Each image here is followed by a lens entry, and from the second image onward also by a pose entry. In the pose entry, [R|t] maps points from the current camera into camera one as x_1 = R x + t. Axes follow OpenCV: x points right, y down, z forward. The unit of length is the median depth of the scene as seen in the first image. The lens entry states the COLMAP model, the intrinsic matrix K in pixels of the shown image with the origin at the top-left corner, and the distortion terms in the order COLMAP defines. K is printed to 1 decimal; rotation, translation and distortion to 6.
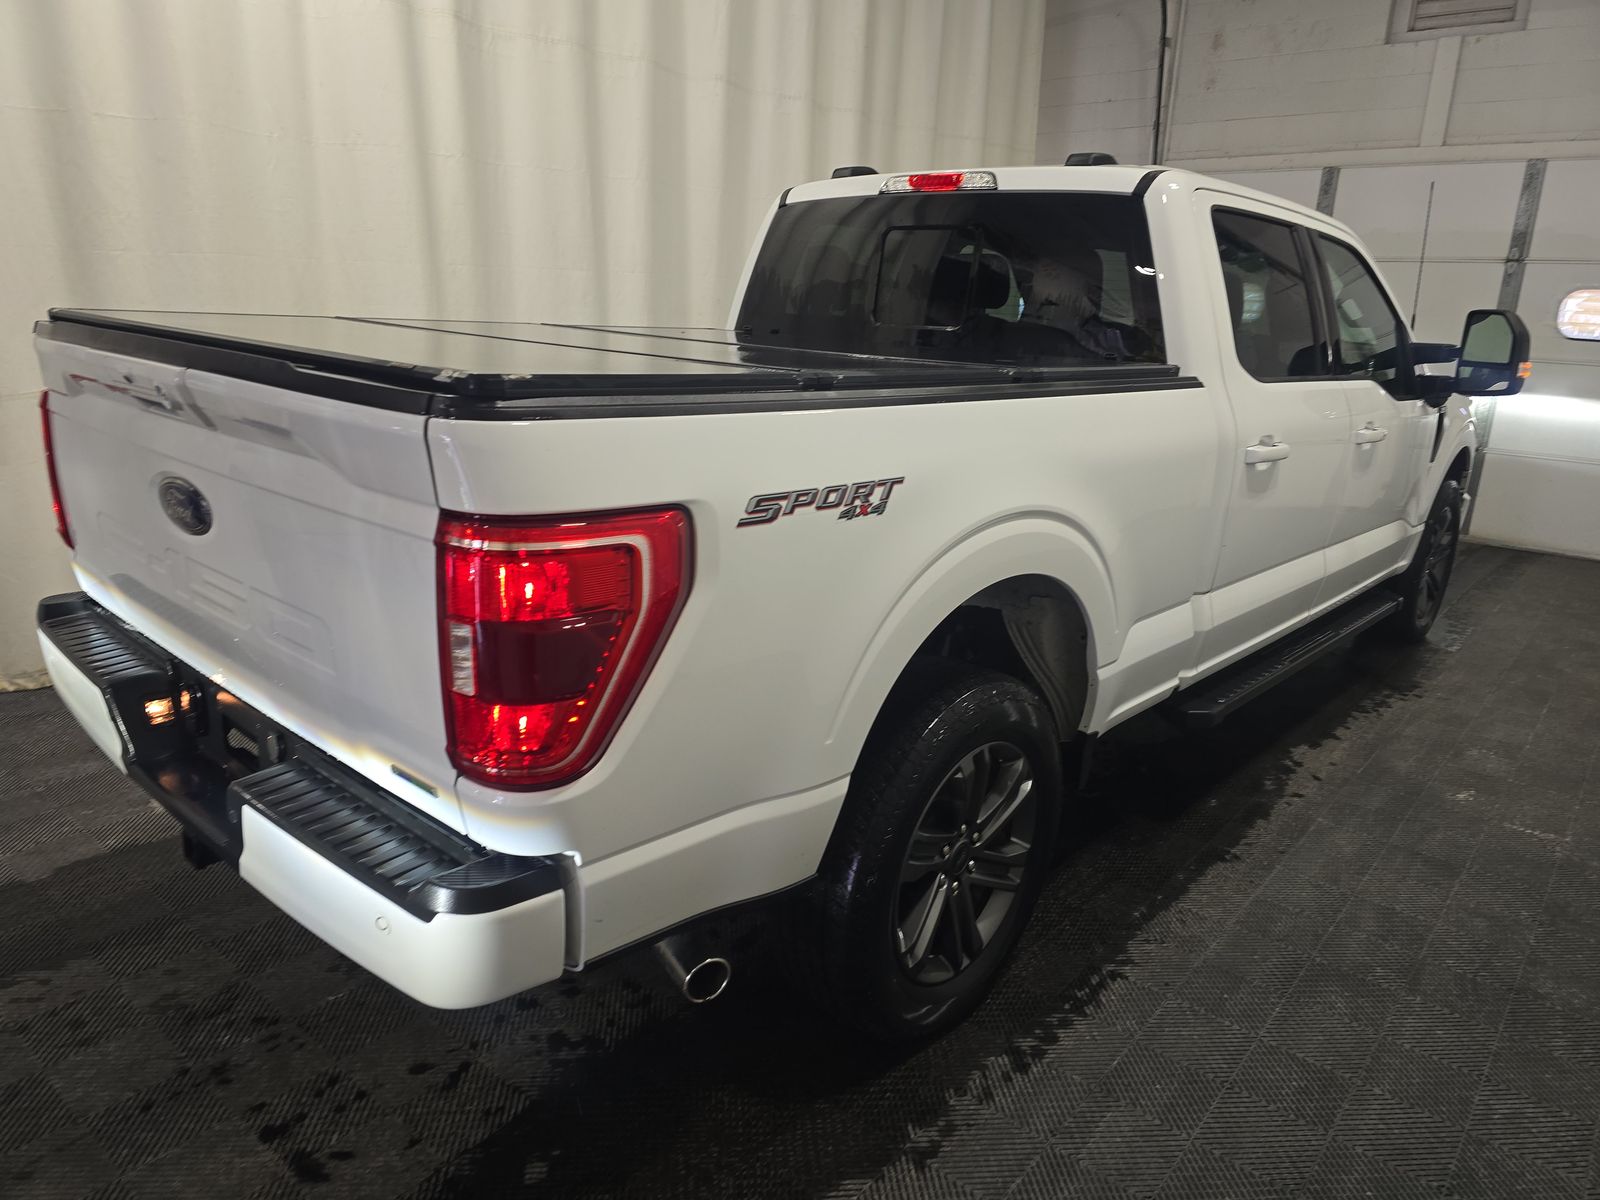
lens RADIAL K [[1075.4, 0, 800.0], [0, 1075.4, 600.0], [0, 0, 1]] dist [0.042504, -0.037990]
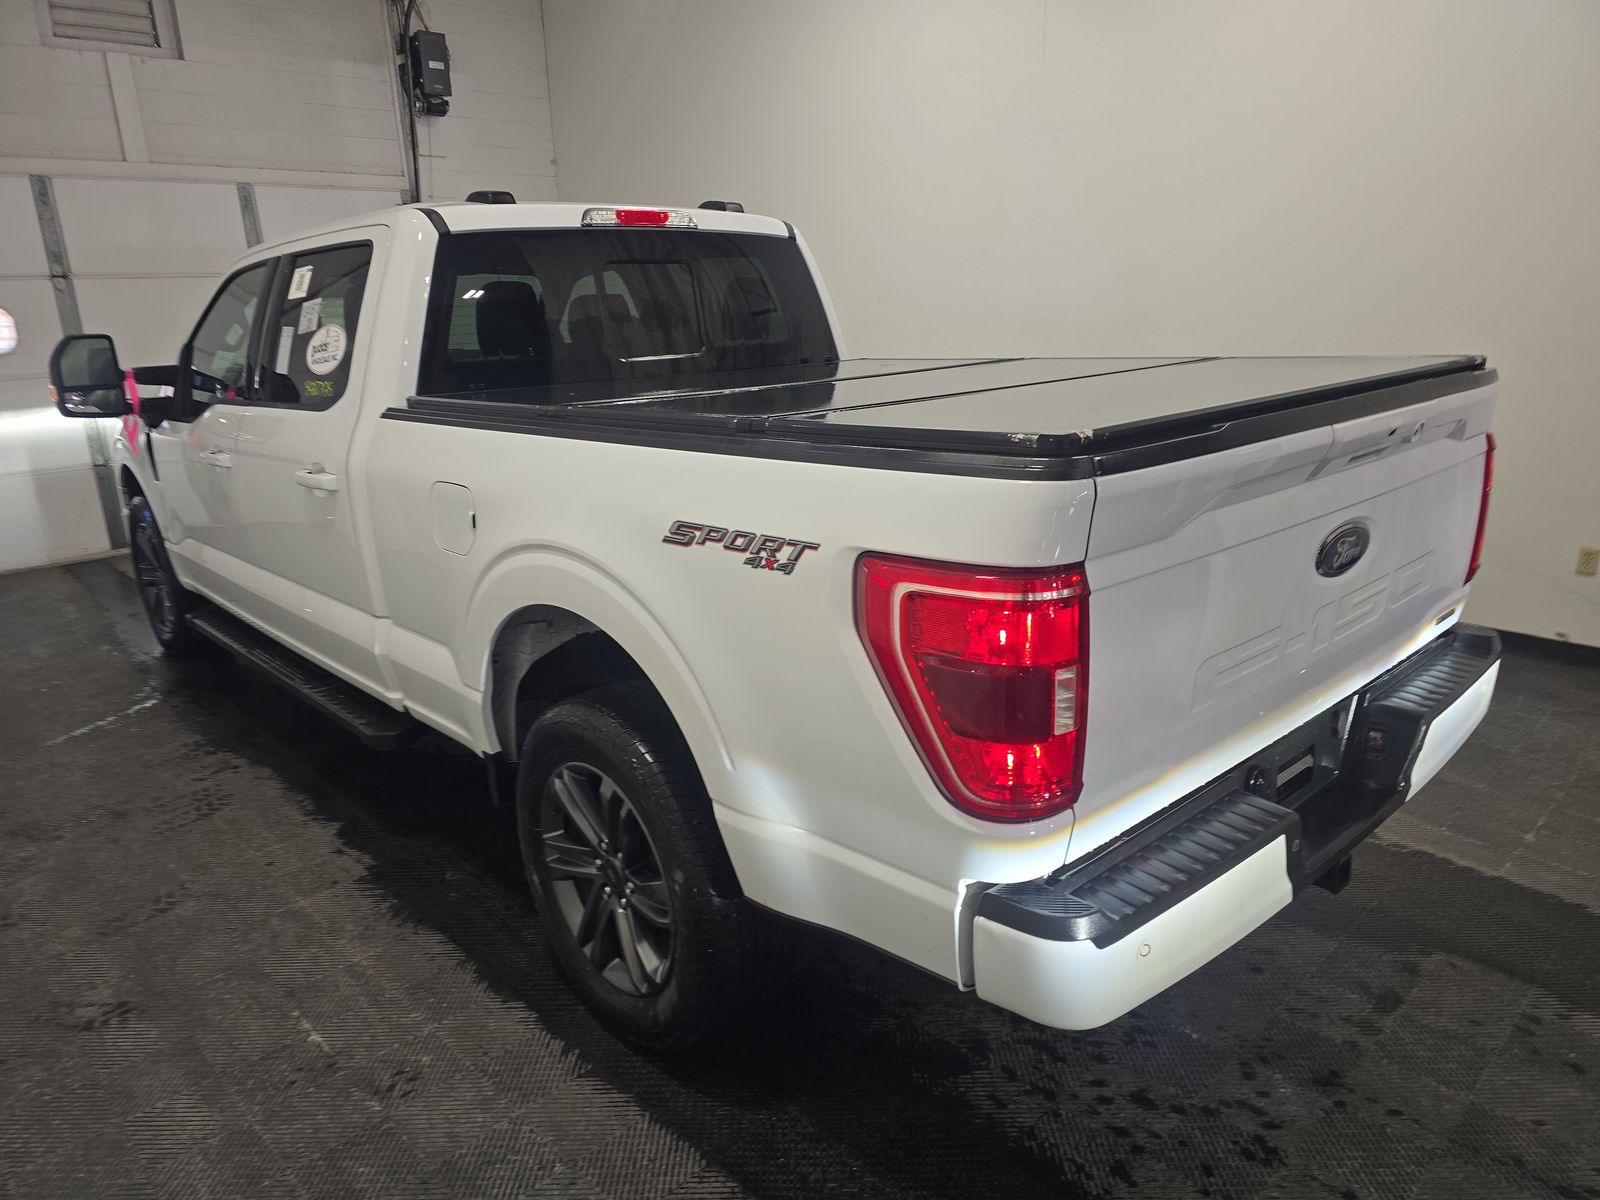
lens RADIAL K [[1076.7, 0, 800.0], [0, 1076.7, 600.0], [0, 0, 1]] dist [0.053242, -0.043191]
pose [[0.098635, -0.309959, 0.945620, -0.915801], [0.312301, 0.911887, 0.266326, -0.272037], [-0.944849, 0.269049, 0.186744, 0.734476]]
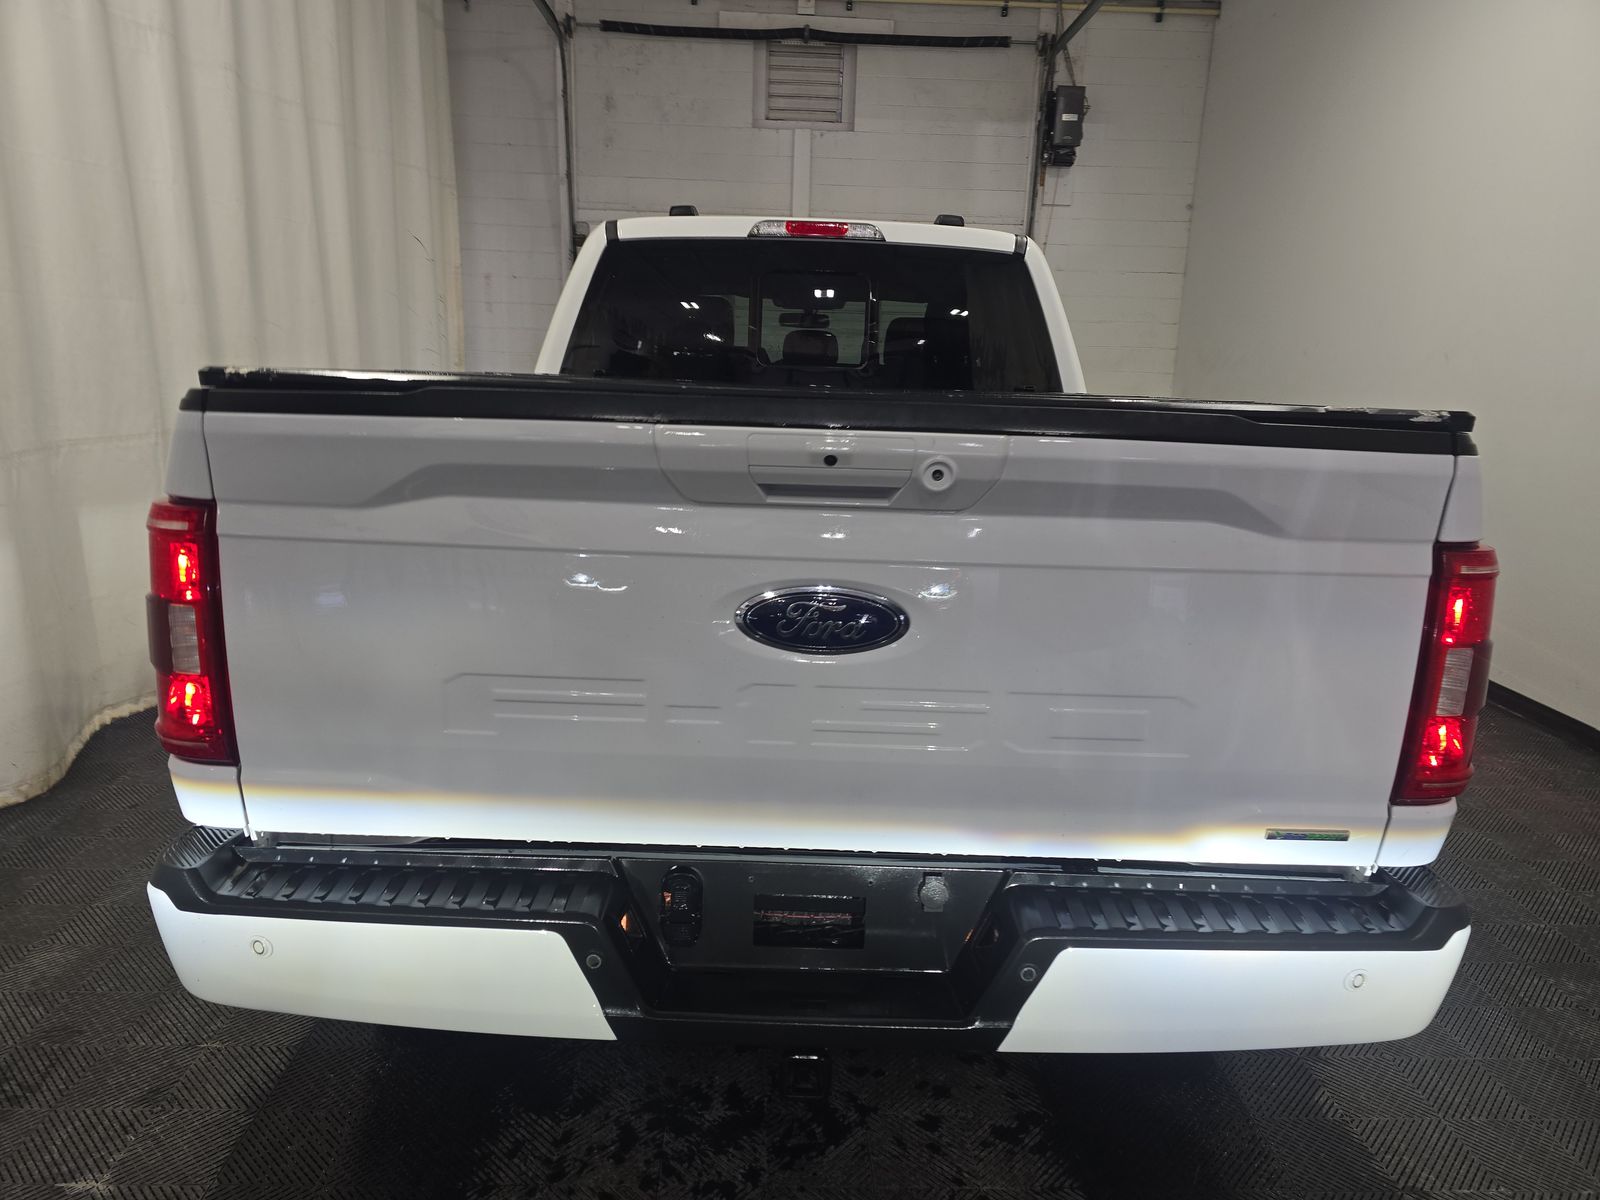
lens RADIAL K [[1076.7, 0, 800.0], [0, 1076.7, 600.0], [0, 0, 1]] dist [0.053242, -0.043191]
pose [[0.742293, -0.158667, 0.651019, -0.599588], [0.180958, 0.982929, 0.033232, -0.070460], [-0.645178, 0.093139, 0.758334, 0.243597]]
